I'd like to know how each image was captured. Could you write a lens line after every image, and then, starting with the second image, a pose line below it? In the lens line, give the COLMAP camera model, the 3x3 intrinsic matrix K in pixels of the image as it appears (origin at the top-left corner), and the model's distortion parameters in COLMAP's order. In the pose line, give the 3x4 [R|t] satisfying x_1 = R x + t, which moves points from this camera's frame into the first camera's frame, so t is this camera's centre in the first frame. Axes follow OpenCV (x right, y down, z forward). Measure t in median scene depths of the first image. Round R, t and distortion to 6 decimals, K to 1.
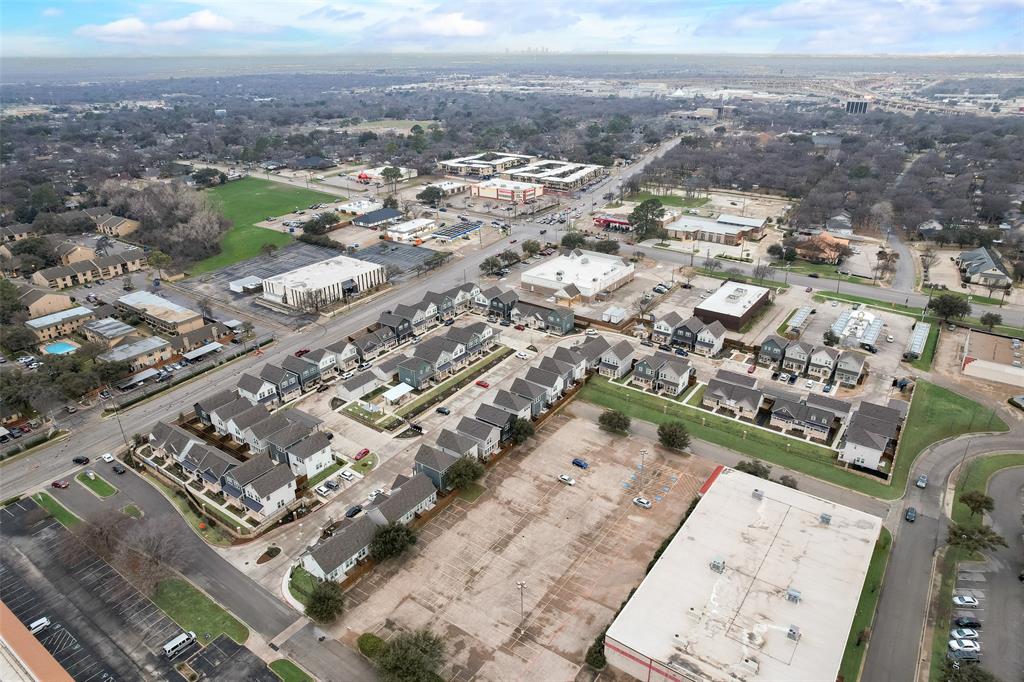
lens RADIAL K [[655.2, 0, 513.3], [0, 655.2, 338.0], [0, 0, 1]] dist [-0.053340, 0.026941]
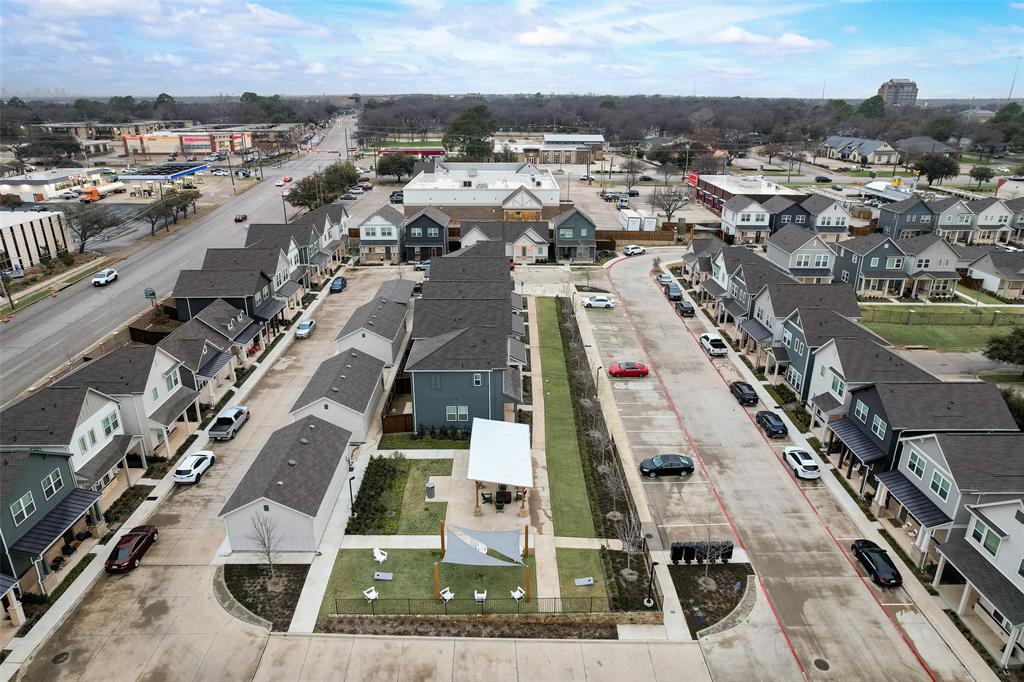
lens RADIAL K [[655.2, 0, 509.9], [0, 655.2, 346.3], [0, 0, 1]] dist [-0.053340, 0.026941]
pose [[0.811207, -0.202650, 0.548522, -0.300601], [0.228647, 0.973274, 0.021429, 0.036254], [-0.538205, 0.108034, 0.835861, 0.763471]]
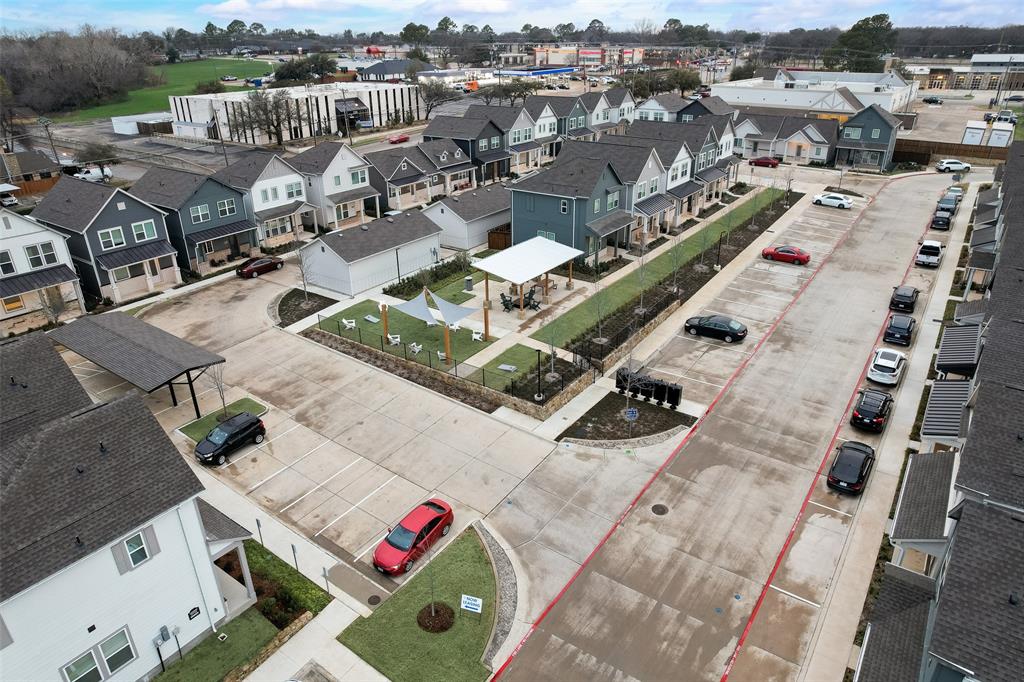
lens RADIAL K [[655.2, 0, 514.4], [0, 655.2, 337.0], [0, 0, 1]] dist [-0.053340, 0.026941]
pose [[0.999981, 0.001654, -0.005868, -0.177601], [-0.001553, 0.999849, 0.017319, 0.106456], [0.005895, -0.017310, 0.999833, 0.721269]]
